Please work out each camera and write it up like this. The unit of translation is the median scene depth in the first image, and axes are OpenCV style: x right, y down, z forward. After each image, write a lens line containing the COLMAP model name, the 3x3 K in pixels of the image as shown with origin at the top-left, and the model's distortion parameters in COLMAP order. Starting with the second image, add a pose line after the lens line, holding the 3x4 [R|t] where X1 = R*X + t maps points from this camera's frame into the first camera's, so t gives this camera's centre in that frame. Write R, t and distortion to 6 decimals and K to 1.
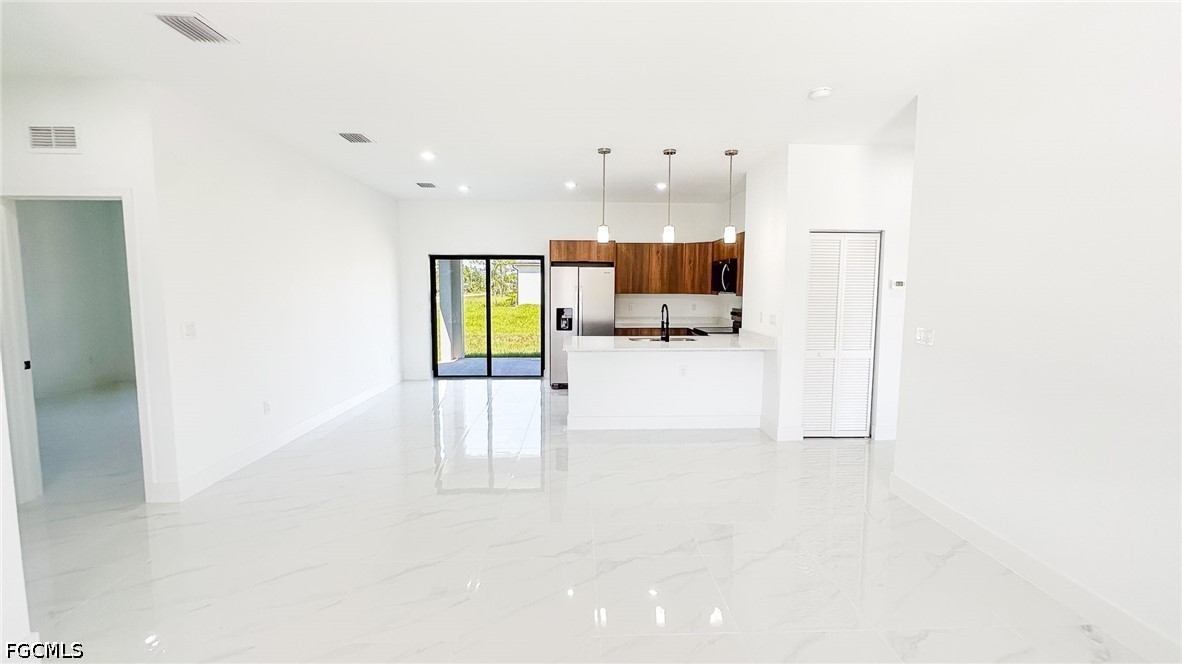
lens RADIAL K [[481.7, 0, 592.1], [0, 481.7, 312.6], [0, 0, 1]] dist [0.000206, 0.000056]
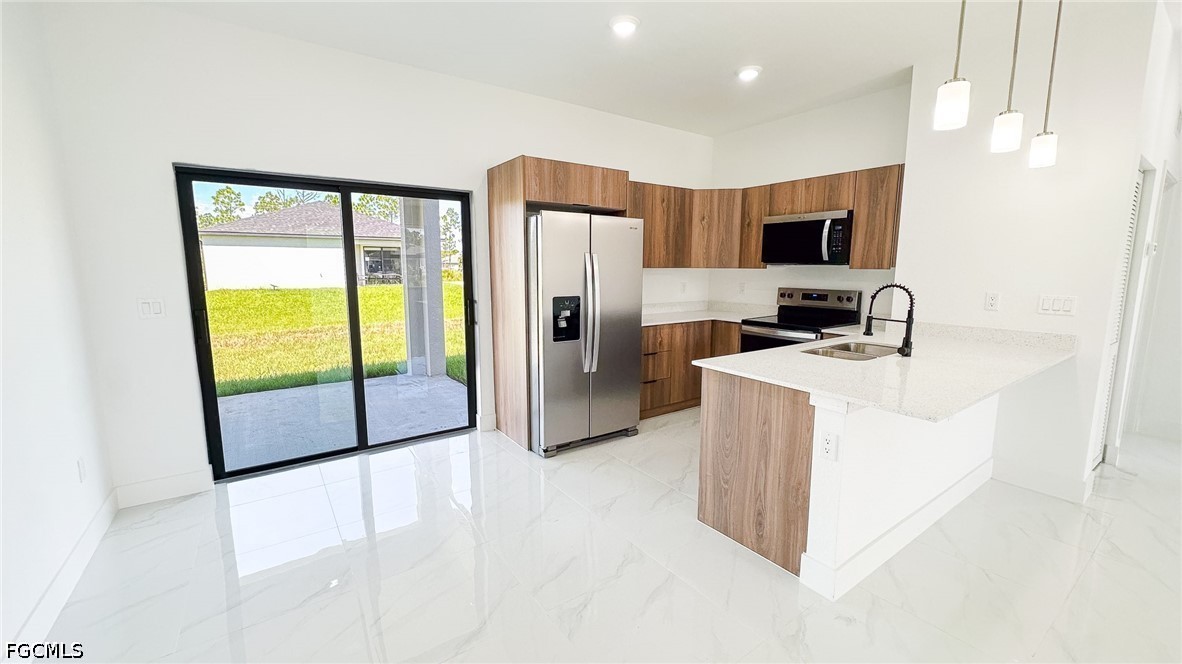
lens RADIAL K [[472.7, 0, 590.2], [0, 472.7, 327.6], [0, 0, 1]] dist [0.000221, 0.000031]
pose [[0.838821, -0.072226, 0.539596, -0.290325], [0.031142, 0.995903, 0.084892, -0.017000], [-0.543516, -0.054405, 0.837634, 0.545160]]
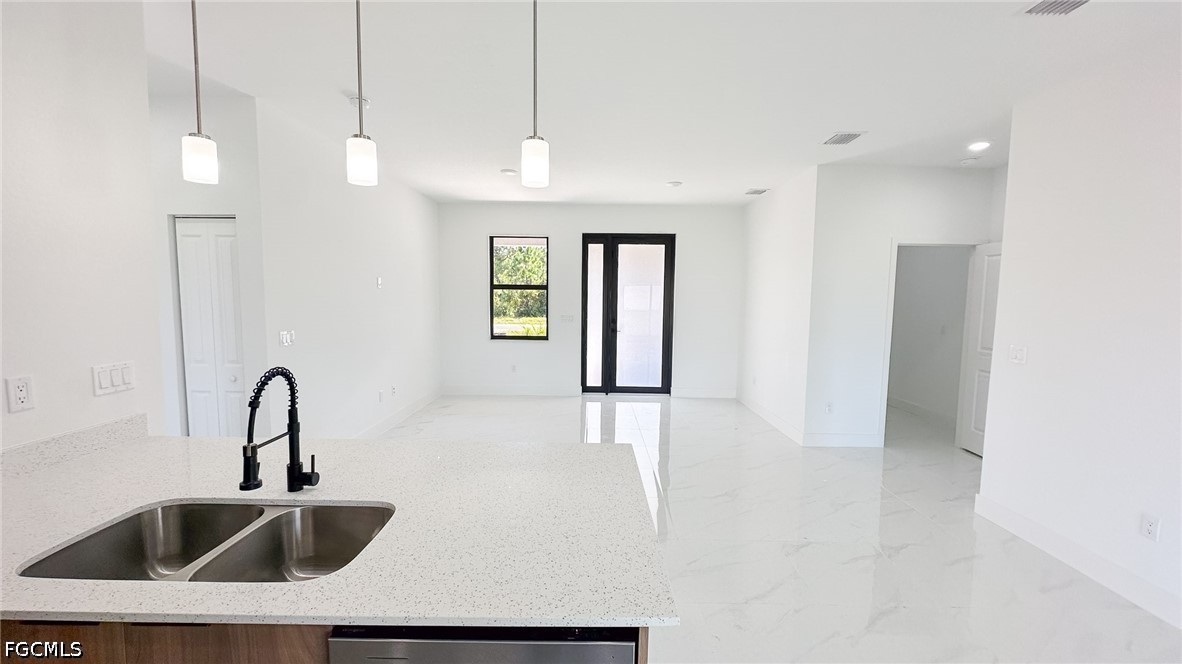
lens RADIAL K [[469.9, 0, 591.0], [0, 469.9, 332.0], [0, 0, 1]] dist [-0.001559, 0.000143]
pose [[-0.999045, -0.019415, 0.039136, -0.022669], [-0.013772, 0.990112, 0.139605, -0.054694], [-0.041459, 0.138933, -0.989434, 0.907122]]
